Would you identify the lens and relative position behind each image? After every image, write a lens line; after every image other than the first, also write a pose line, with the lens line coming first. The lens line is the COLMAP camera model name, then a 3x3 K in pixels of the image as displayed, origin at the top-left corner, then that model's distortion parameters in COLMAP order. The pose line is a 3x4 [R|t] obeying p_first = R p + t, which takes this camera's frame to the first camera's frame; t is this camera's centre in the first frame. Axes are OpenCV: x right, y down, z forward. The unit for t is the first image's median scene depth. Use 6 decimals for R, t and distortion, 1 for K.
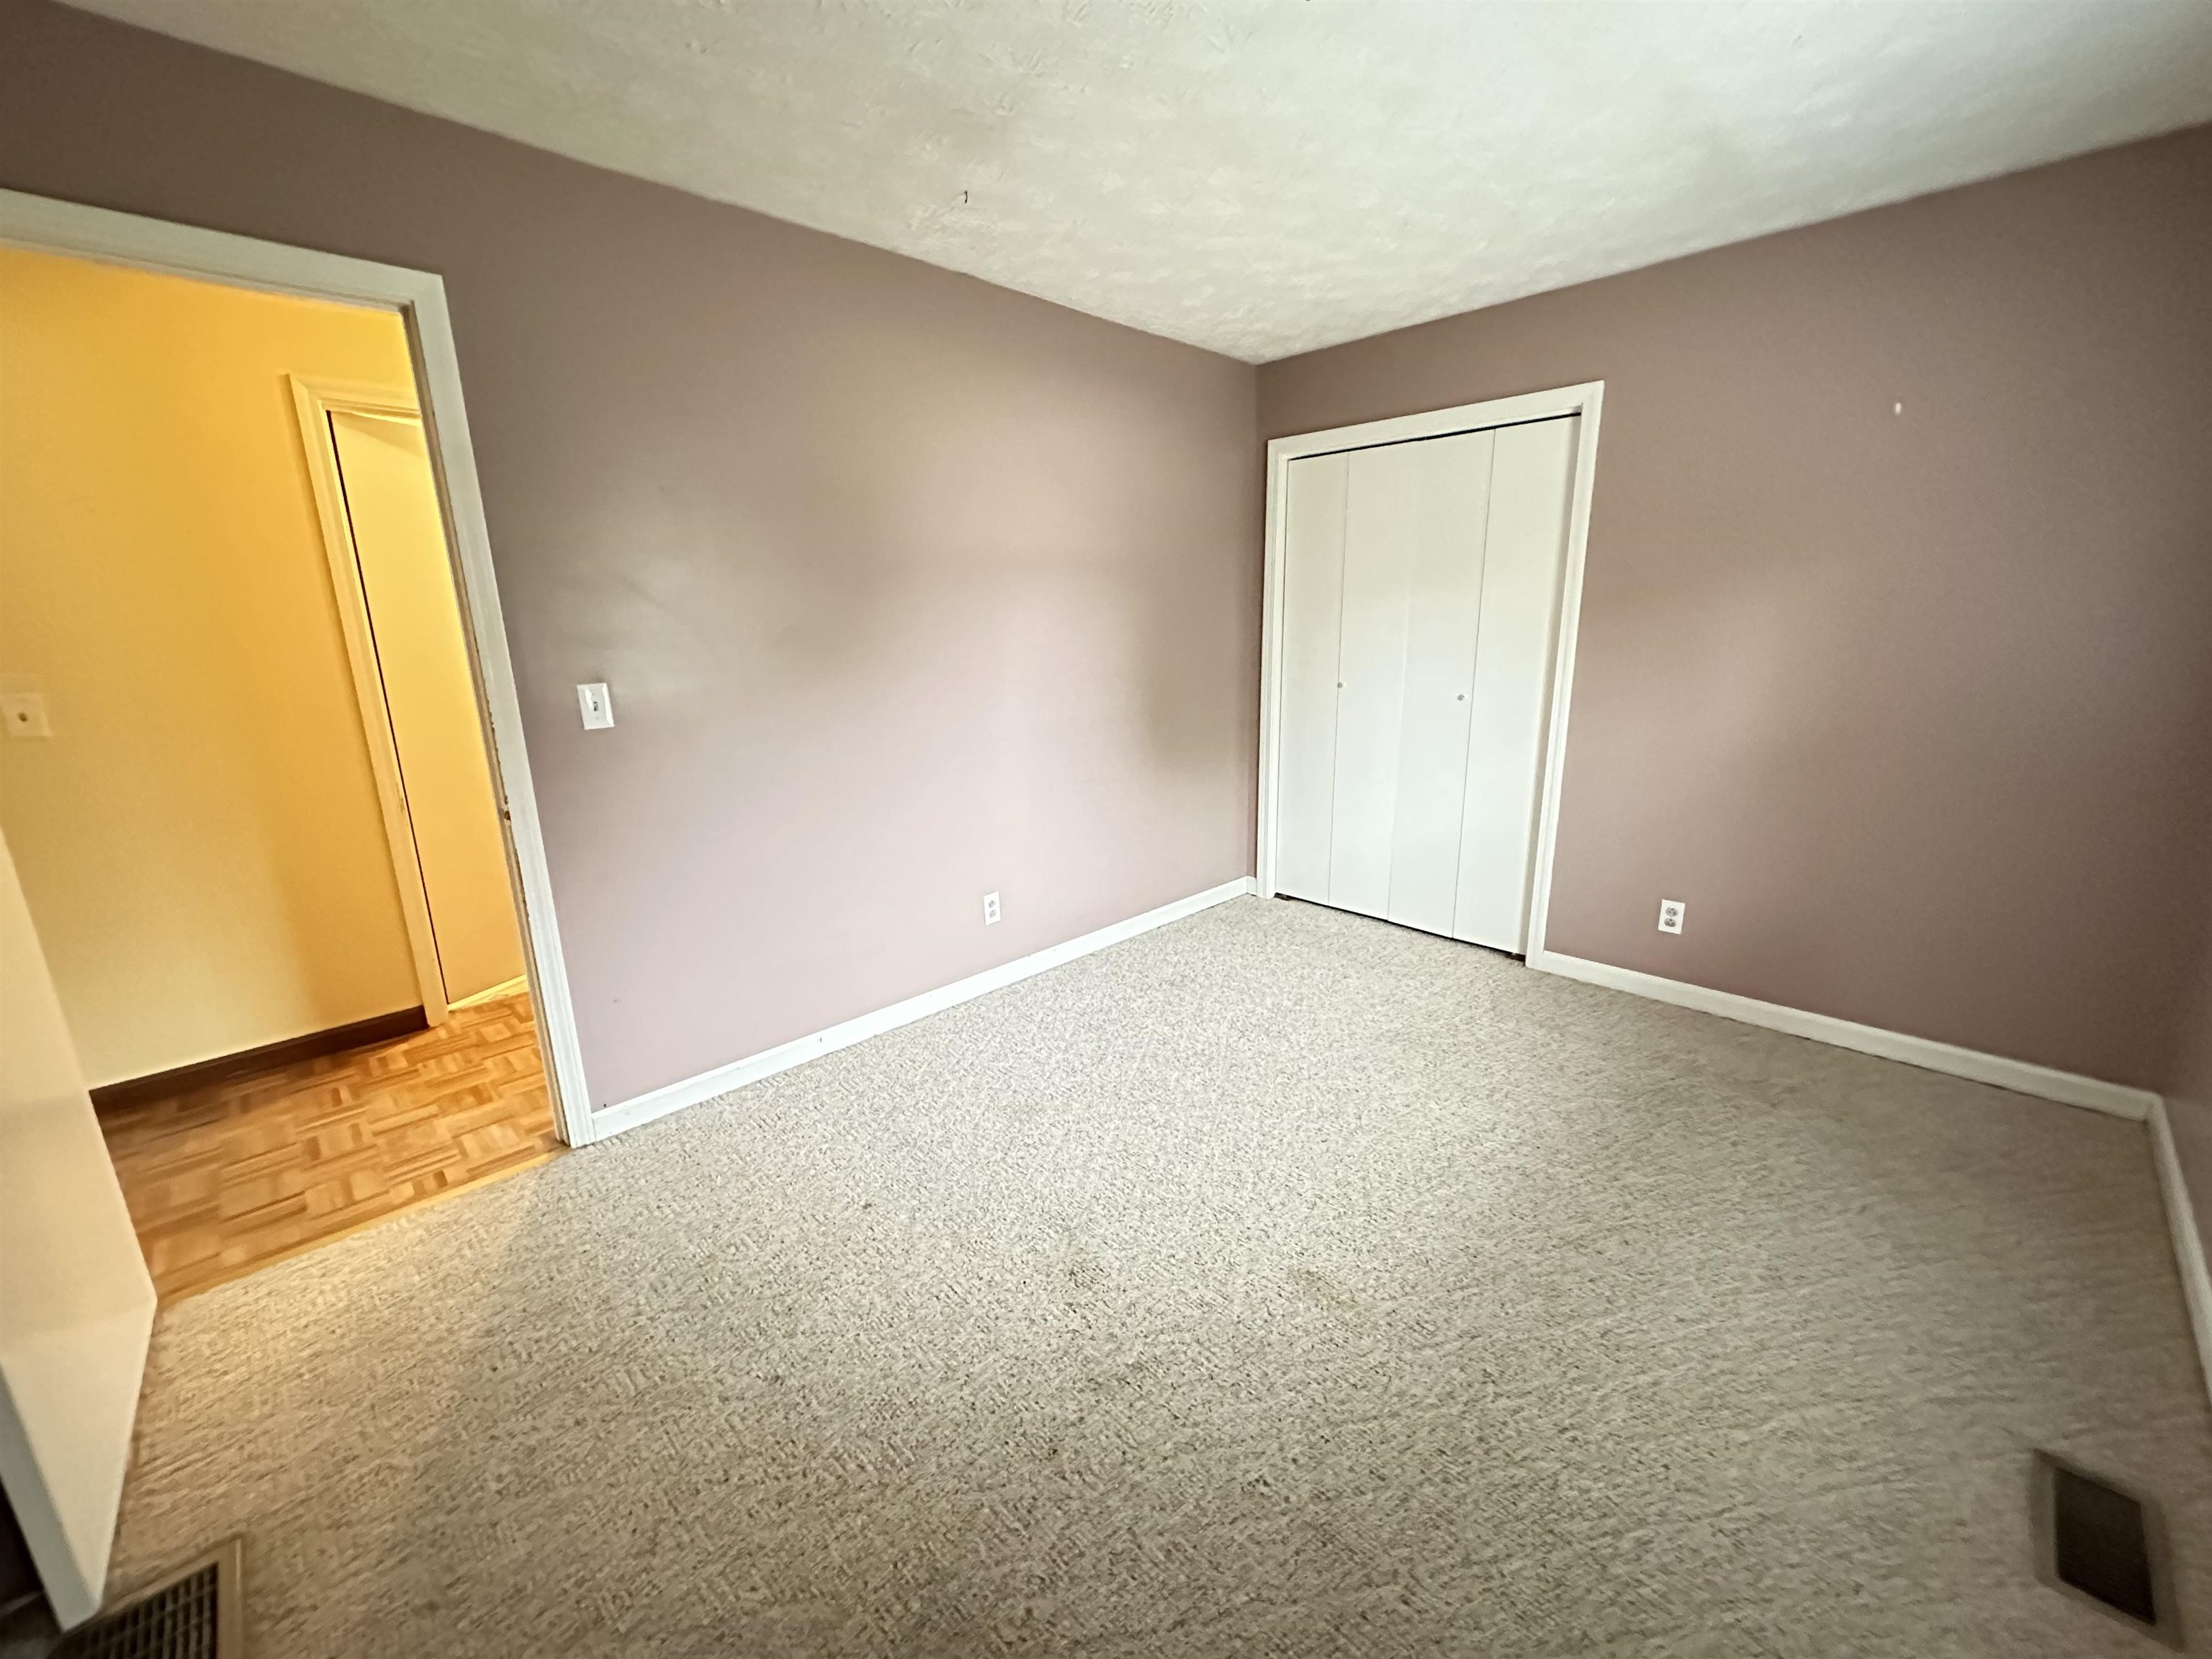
lens RADIAL K [[878.6, 0, 1105.5], [0, 878.6, 832.1], [0, 0, 1]] dist [0.000261, 0.000120]
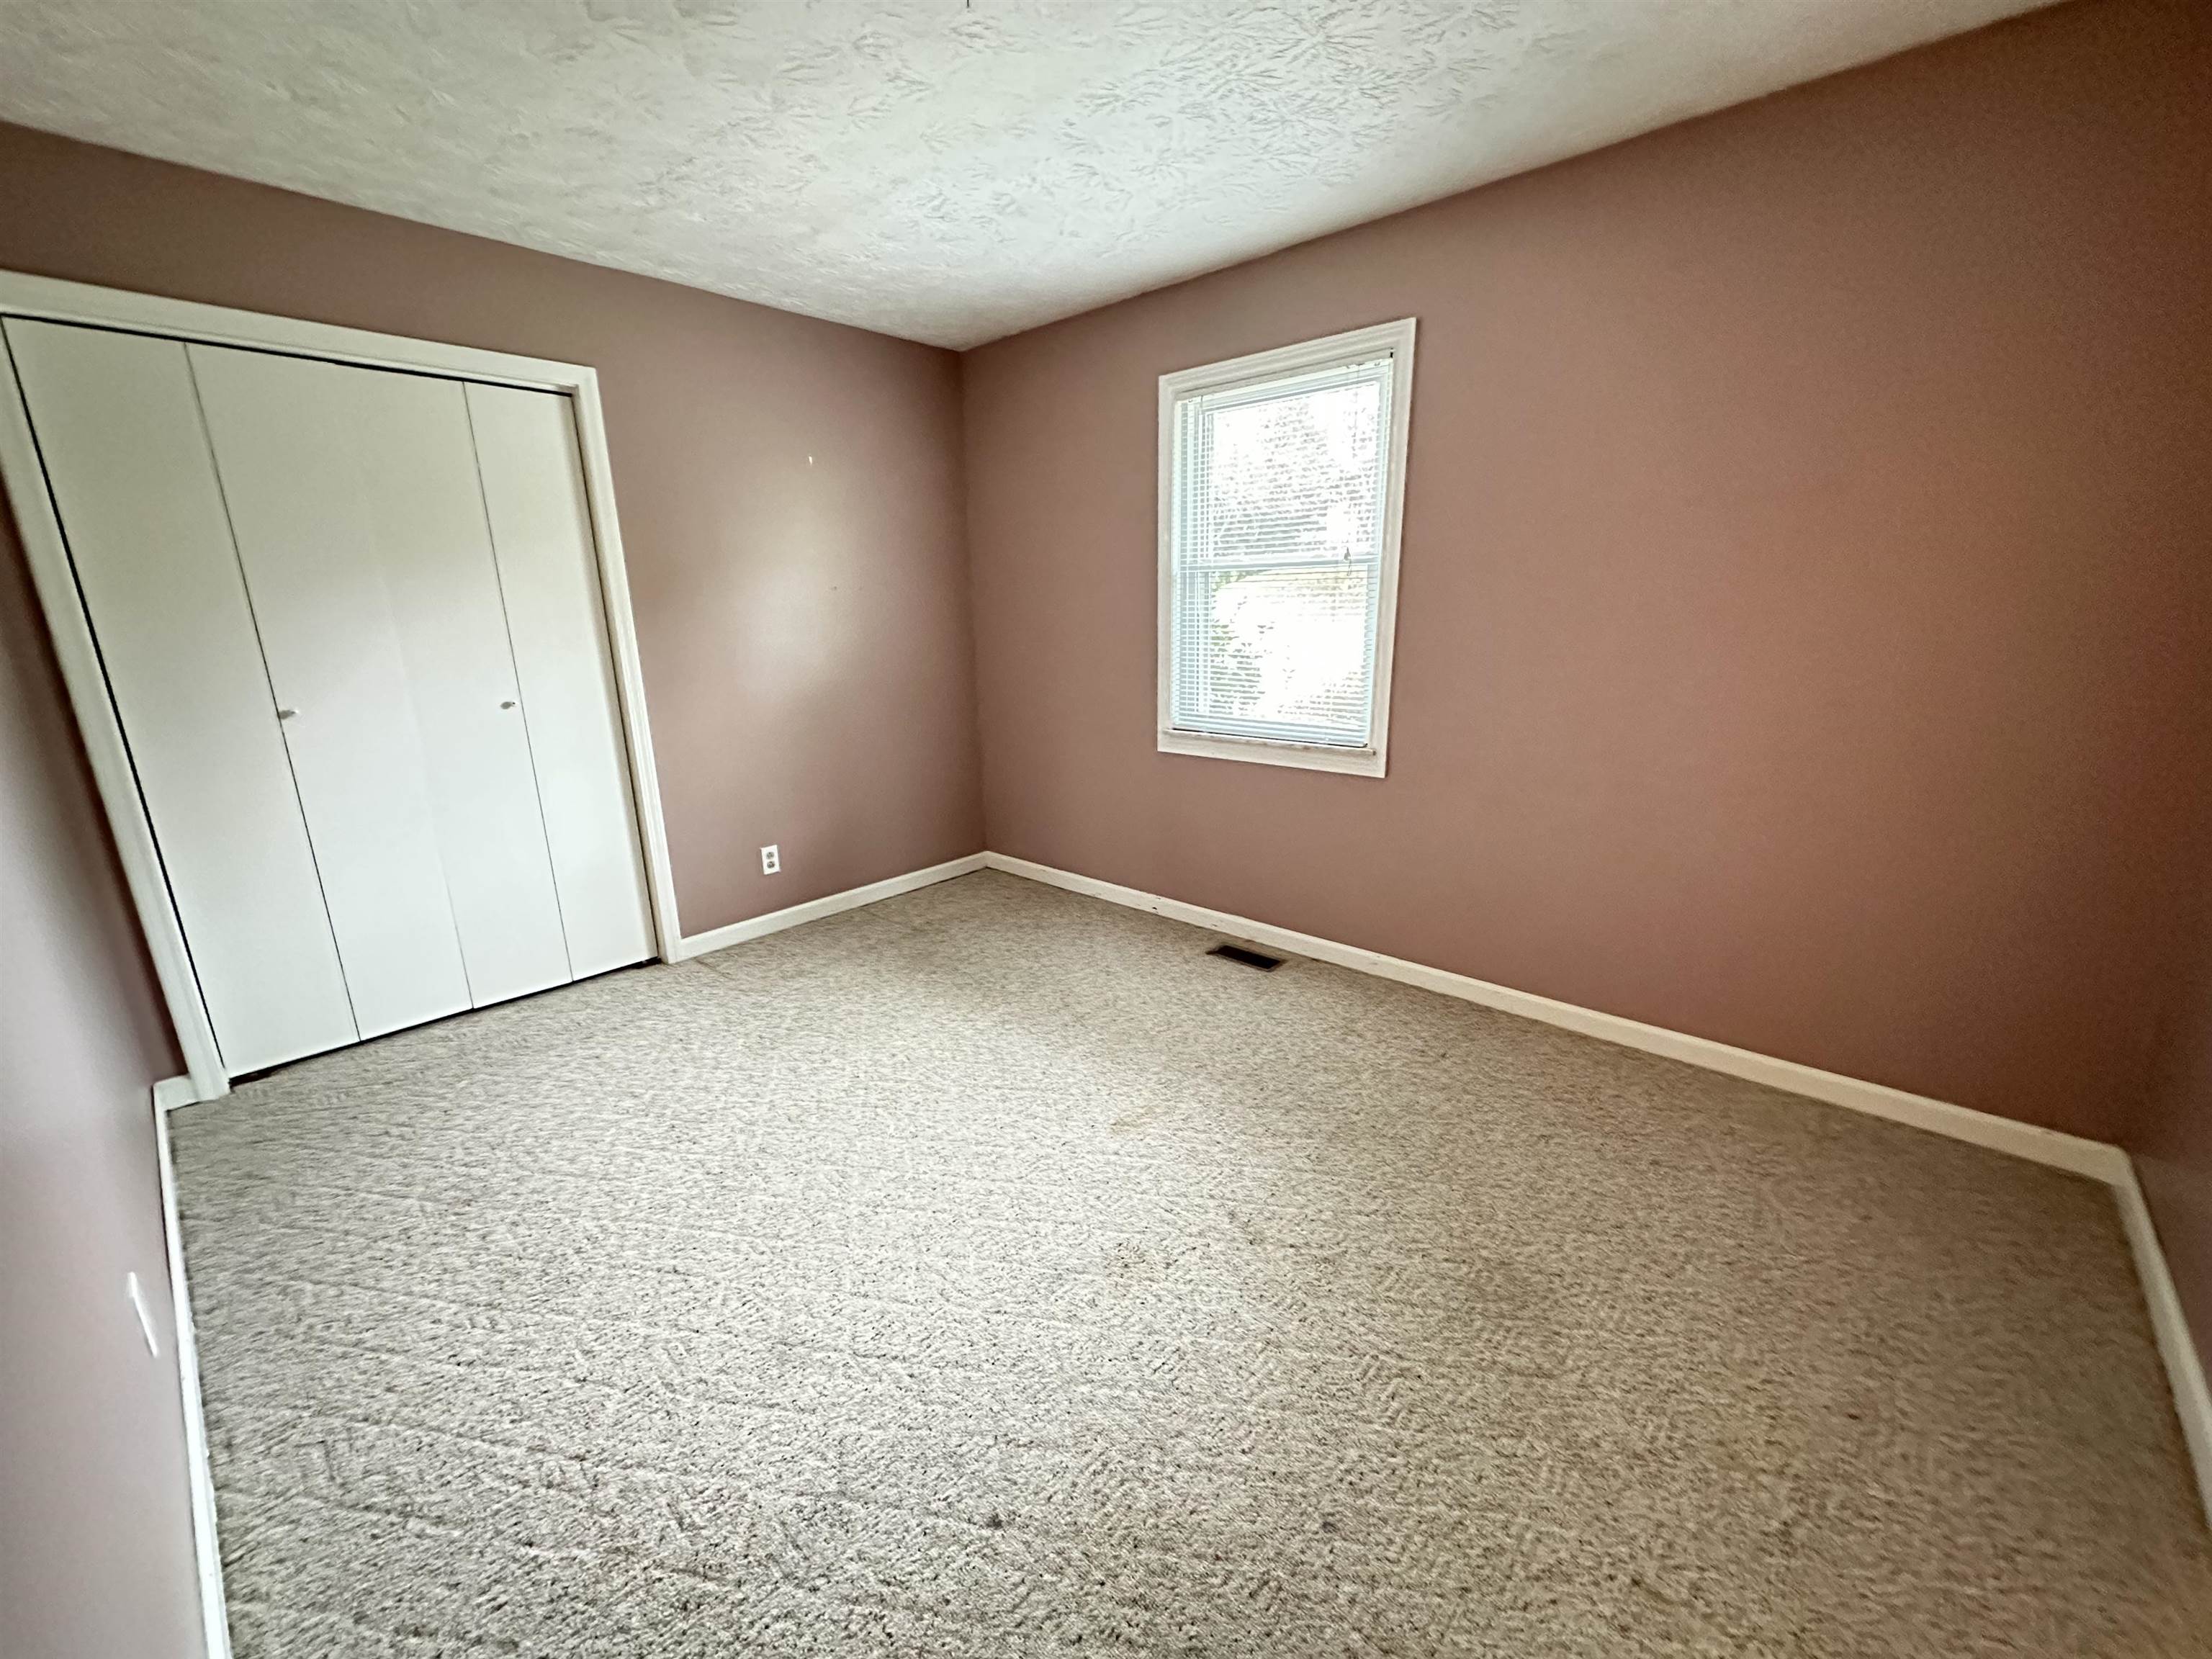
lens RADIAL K [[878.6, 0, 1105.5], [0, 878.6, 832.1], [0, 0, 1]] dist [0.000261, 0.000120]
pose [[-0.057513, -0.237056, 0.969792, -0.552988], [0.256128, 0.935384, 0.243834, -0.117955], [-0.964931, 0.262414, 0.006920, 0.573960]]
